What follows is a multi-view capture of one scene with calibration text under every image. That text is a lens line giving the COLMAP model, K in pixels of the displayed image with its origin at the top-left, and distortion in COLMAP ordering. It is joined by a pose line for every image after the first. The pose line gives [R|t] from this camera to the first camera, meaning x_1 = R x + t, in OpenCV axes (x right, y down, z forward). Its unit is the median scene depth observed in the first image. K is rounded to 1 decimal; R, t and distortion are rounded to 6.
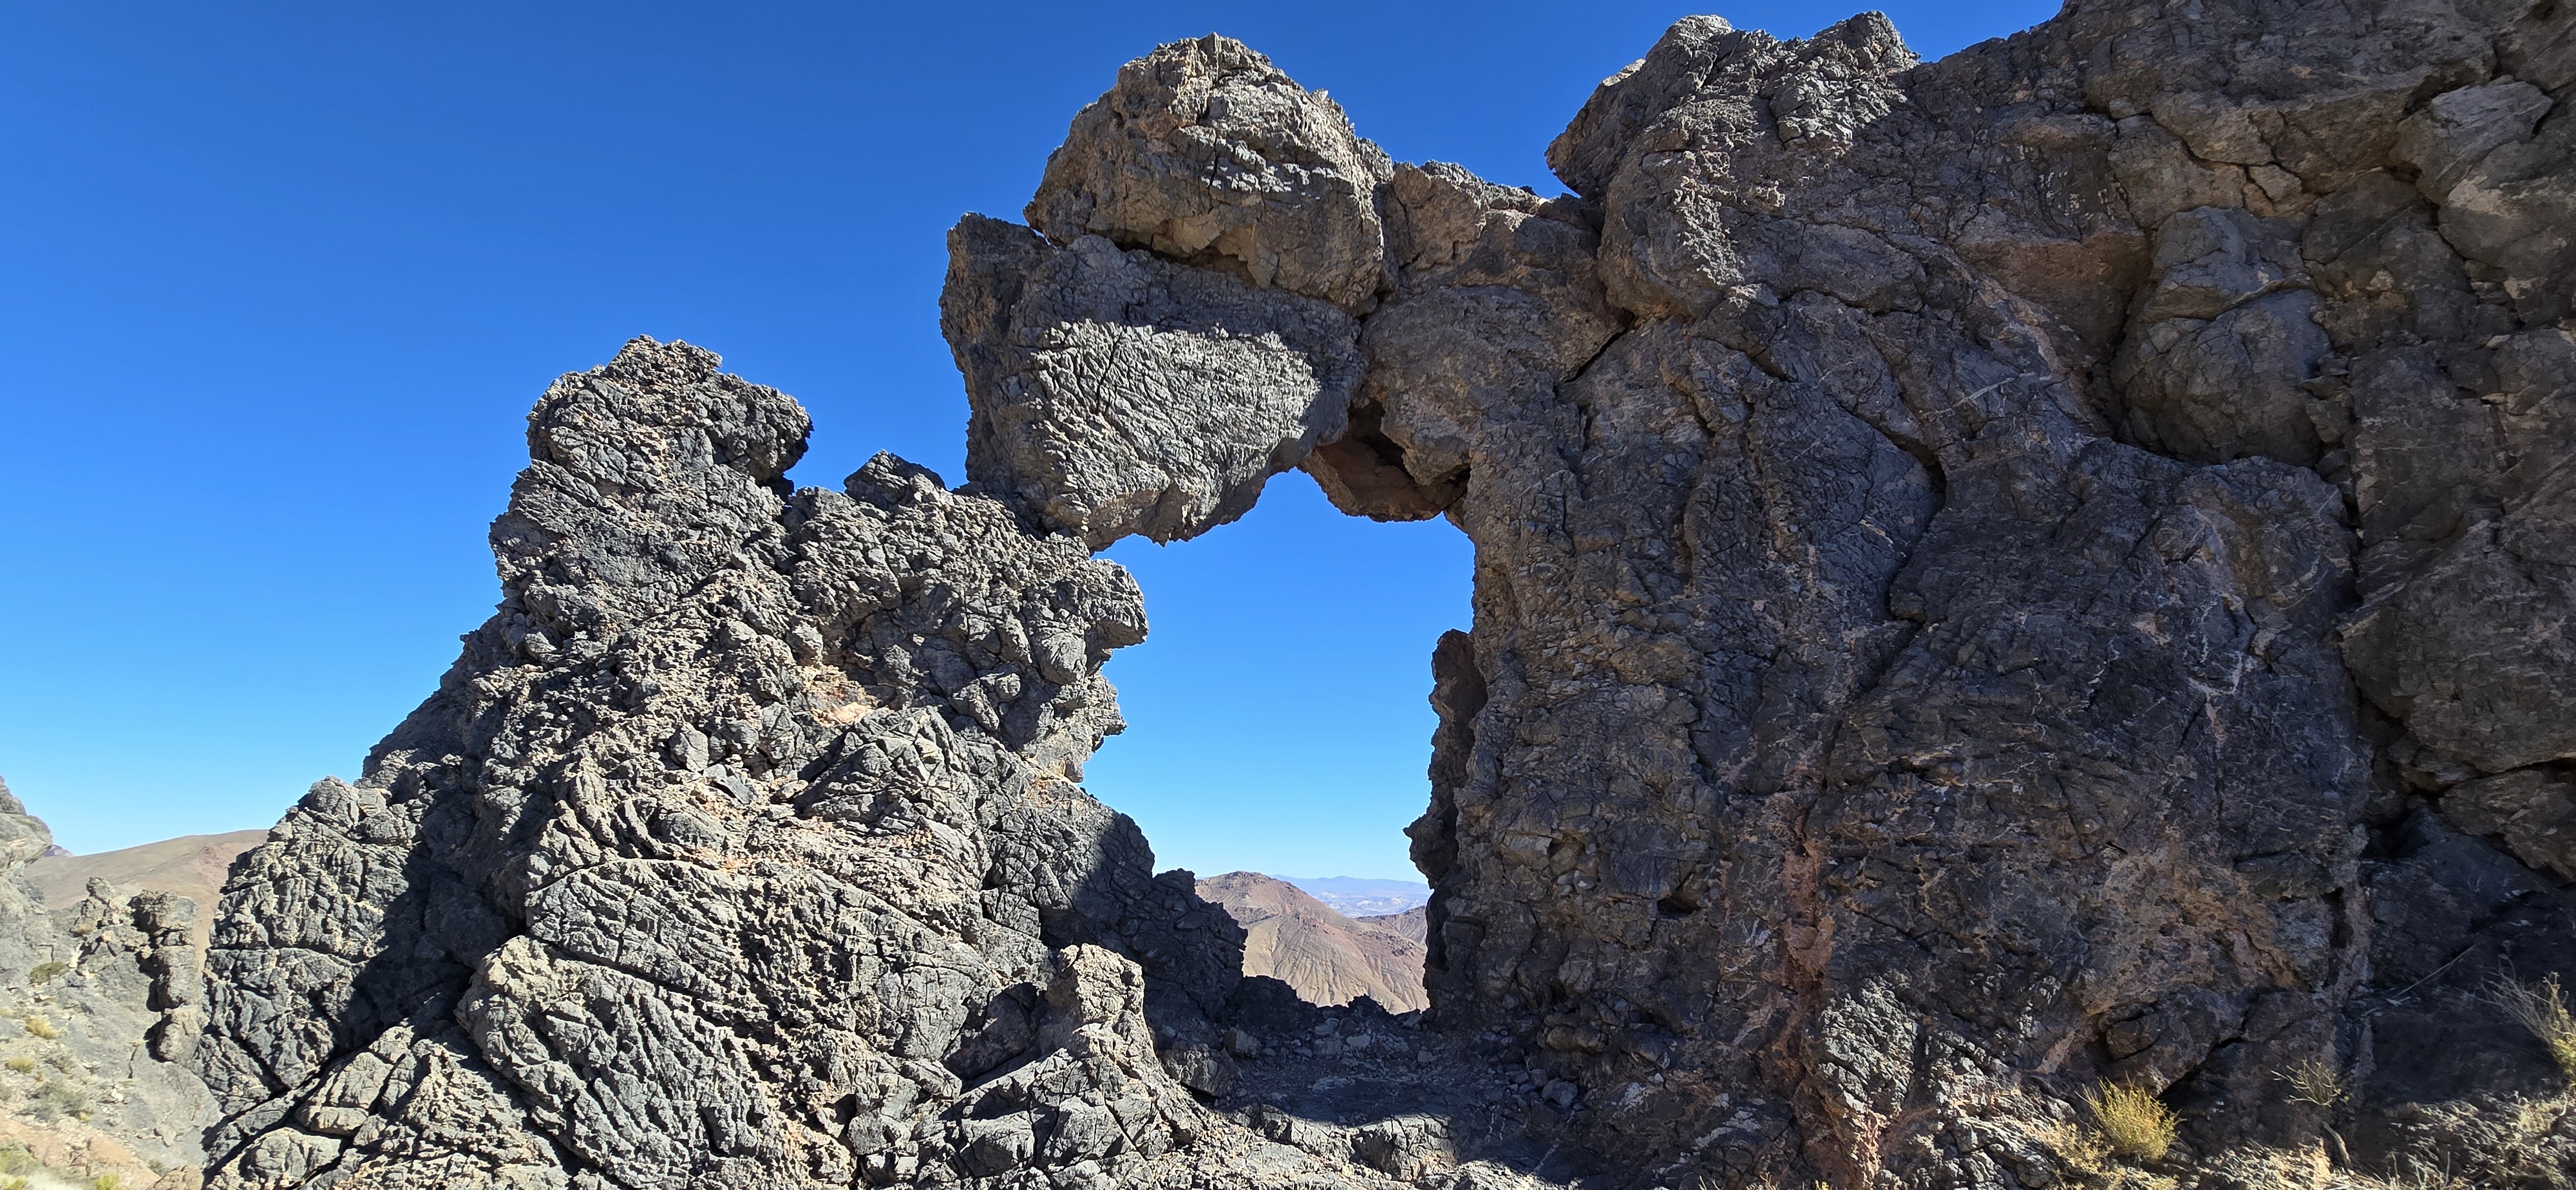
lens RADIAL K [[1026.0, 0, 1275.6], [0, 1026.0, 620.8], [0, 0, 1]] dist [-0.010978, 0.002247]
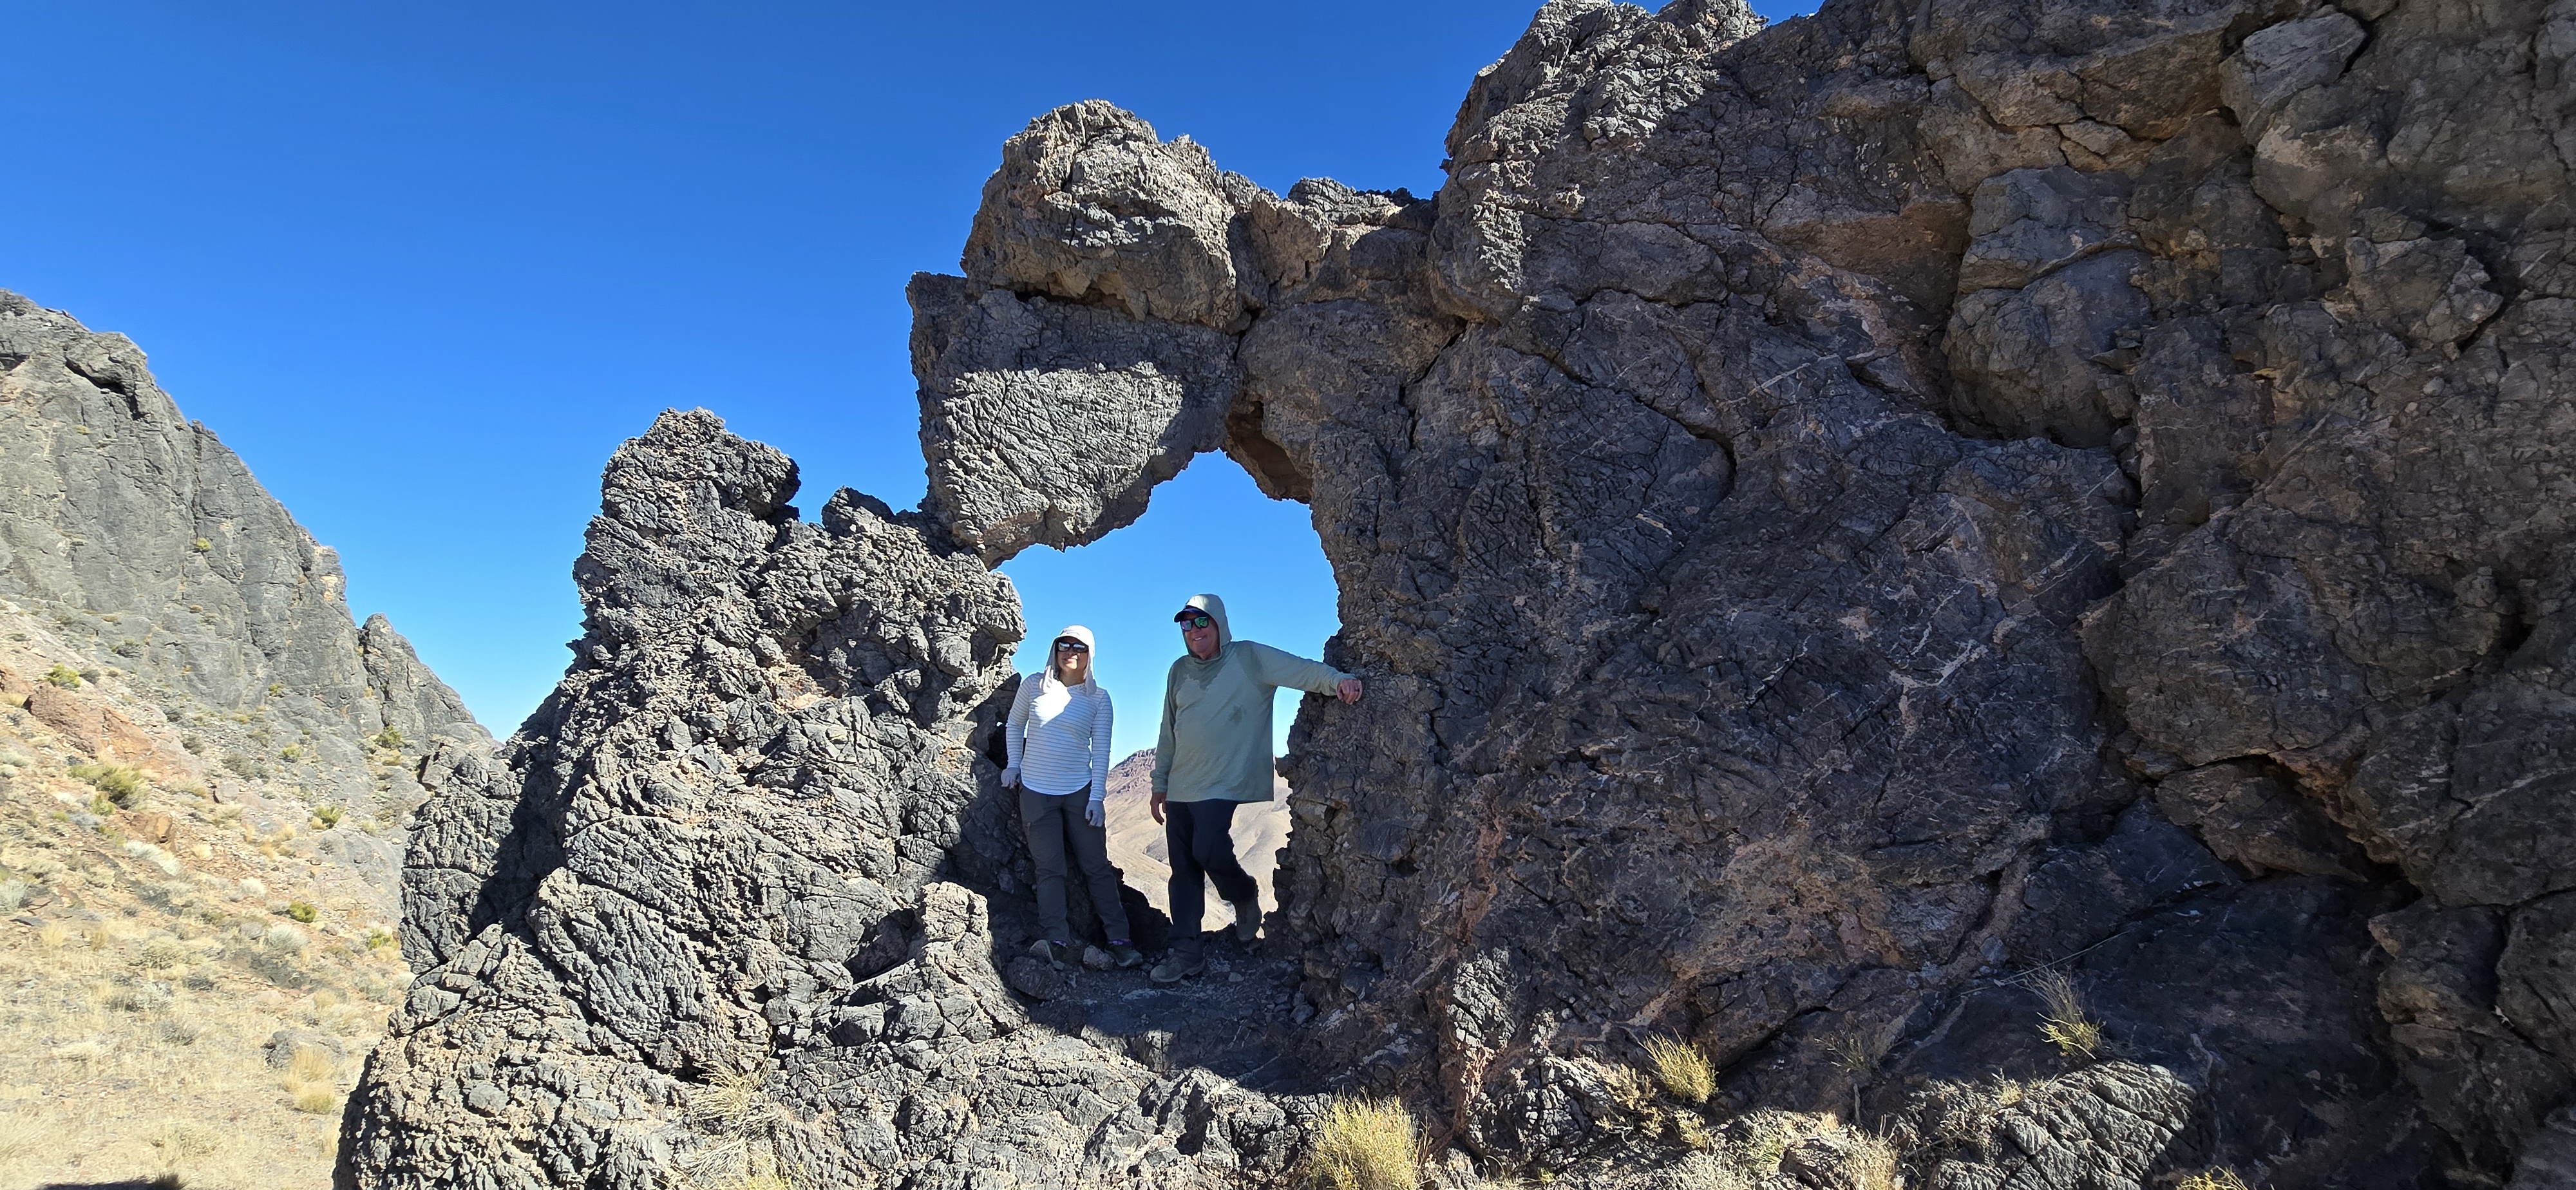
lens RADIAL K [[1026.0, 0, 1291.3], [0, 1026.0, 618.9], [0, 0, 1]] dist [-0.010978, 0.002247]
pose [[0.976111, -0.021200, -0.216237, 0.477243], [0.040685, 0.995459, 0.086058, -0.102308], [0.213430, -0.092799, 0.972541, -0.135293]]
